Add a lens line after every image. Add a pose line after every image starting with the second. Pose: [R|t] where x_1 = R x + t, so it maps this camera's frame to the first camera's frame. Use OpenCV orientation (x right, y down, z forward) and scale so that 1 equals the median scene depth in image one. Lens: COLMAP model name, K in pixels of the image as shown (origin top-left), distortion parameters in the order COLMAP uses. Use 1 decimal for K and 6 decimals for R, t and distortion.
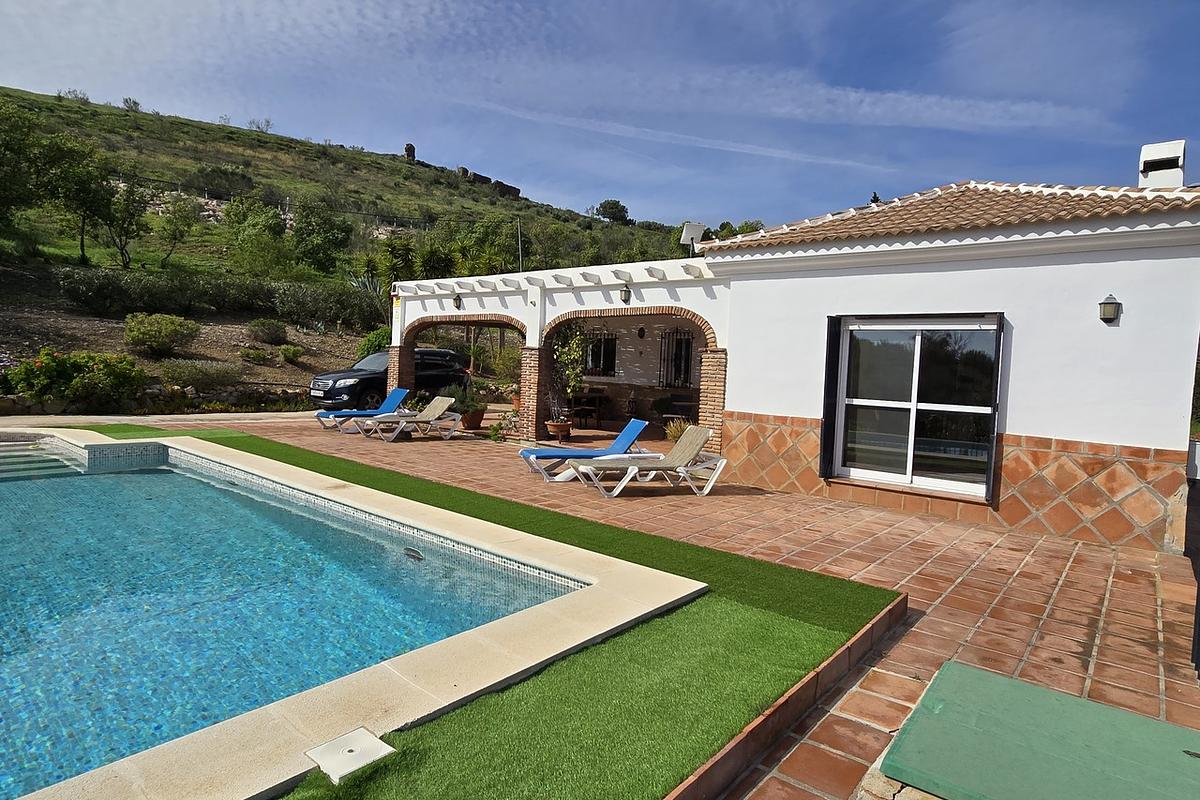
lens RADIAL K [[674.6, 0, 599.4], [0, 674.6, 397.5], [0, 0, 1]] dist [0.000096, -0.001249]
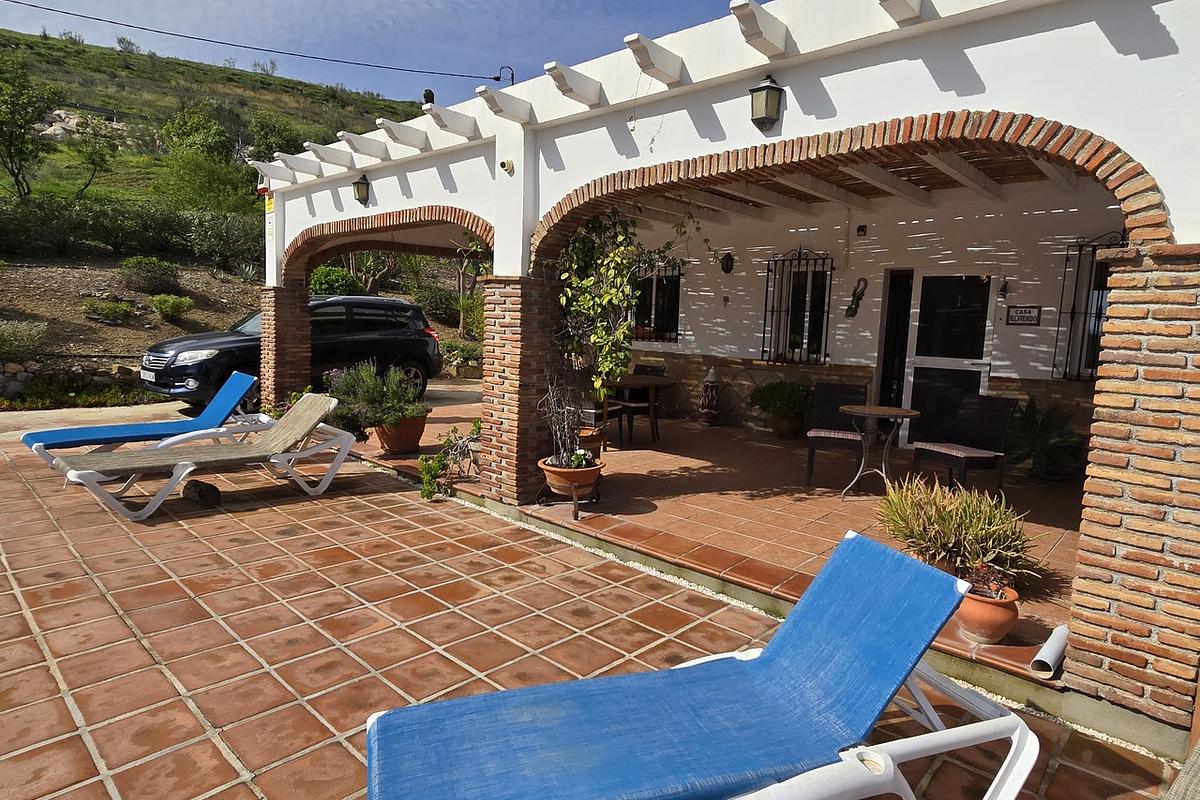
lens RADIAL K [[674.6, 0, 599.4], [0, 674.6, 397.5], [0, 0, 1]] dist [0.000096, -0.001249]
pose [[0.999078, -0.001858, -0.042892, -0.023128], [0.004470, 0.998136, 0.060873, -0.023356], [0.042699, -0.061008, 0.997224, 0.517529]]
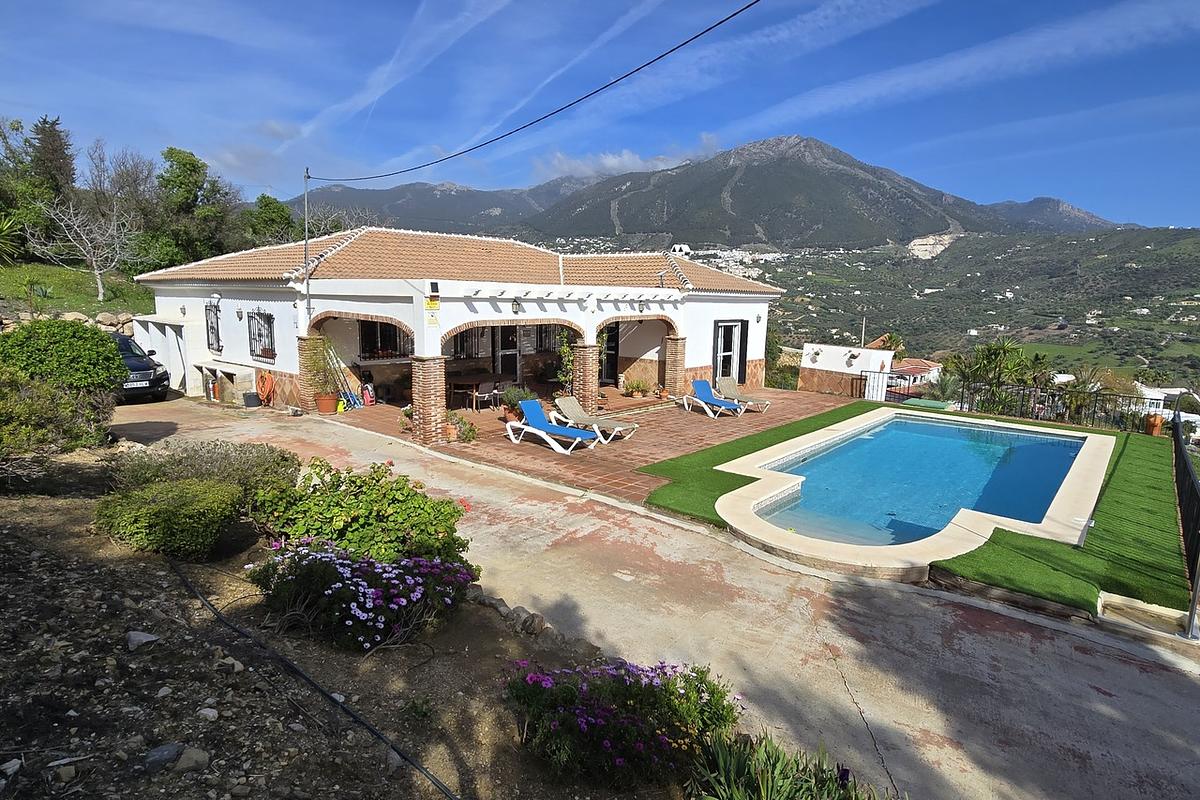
lens RADIAL K [[674.6, 0, 599.4], [0, 674.6, 397.5], [0, 0, 1]] dist [0.000096, -0.001249]
pose [[-0.018736, -0.185290, 0.982505, -1.226251], [0.038196, 0.981828, 0.185891, -0.190106], [-0.999095, 0.041011, -0.011318, 0.882613]]
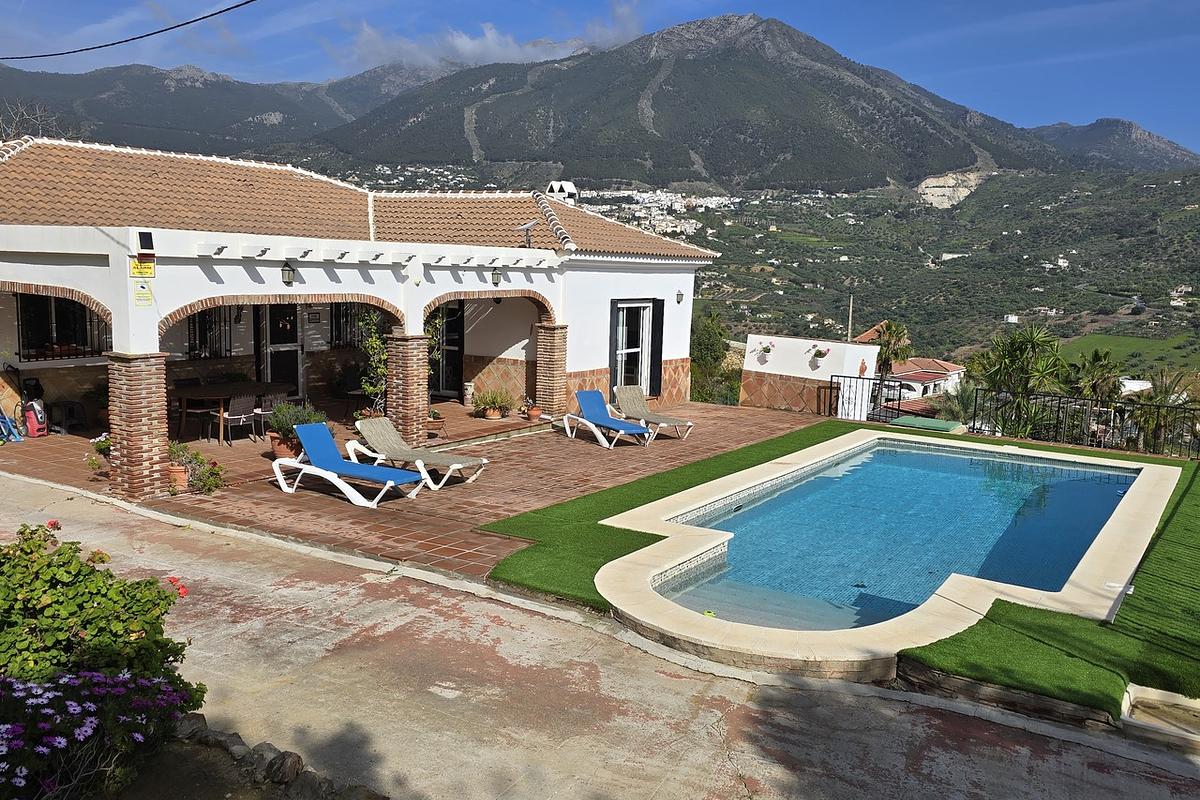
lens RADIAL K [[1067.1, 0, 602.2], [0, 1067.1, 405.1], [0, 0, 1]] dist [0.103392, -0.142627]
pose [[-0.157705, -0.169203, 0.972882, -1.251074], [0.022853, 0.984321, 0.174897, -0.189306], [-0.987222, 0.049815, -0.151366, 0.859404]]
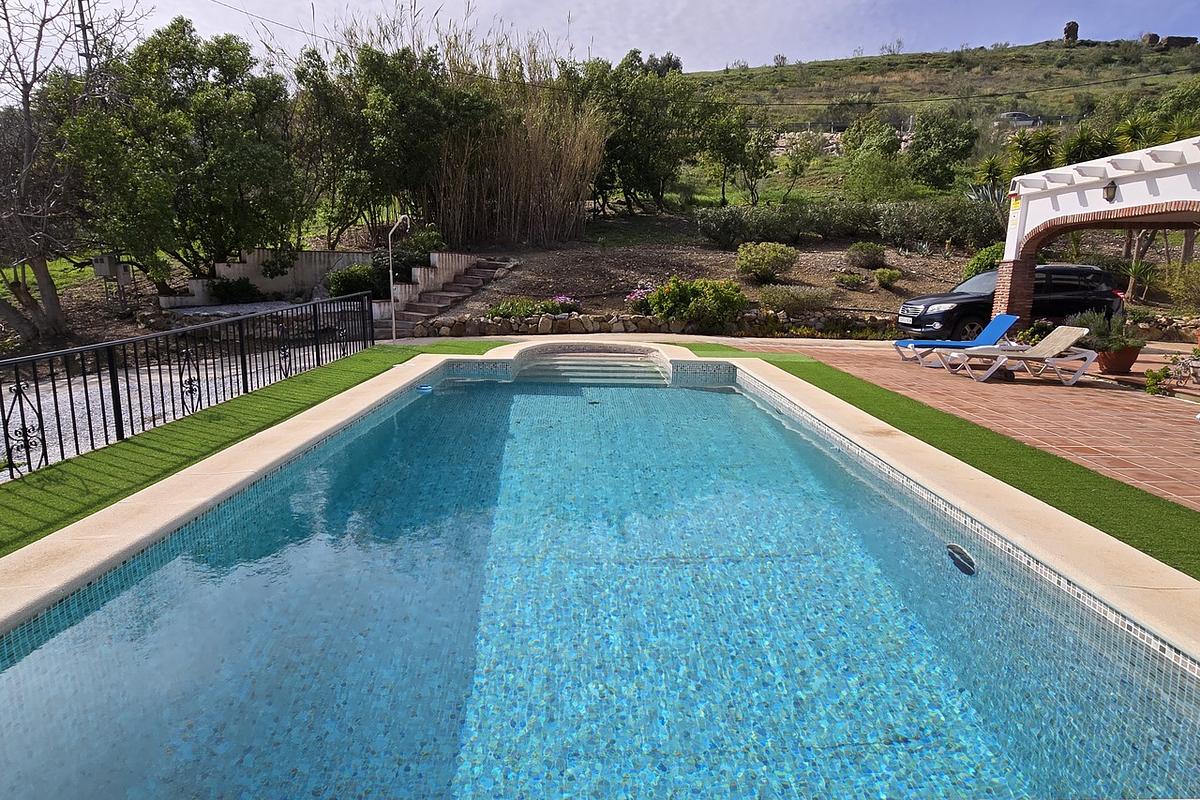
lens RADIAL K [[674.6, 0, 599.4], [0, 674.6, 397.5], [0, 0, 1]] dist [0.000096, -0.001249]
pose [[0.657750, 0.104075, -0.746012, -0.014350], [-0.029500, 0.993208, 0.112552, 0.007605], [0.752659, -0.052023, 0.656353, 0.128609]]
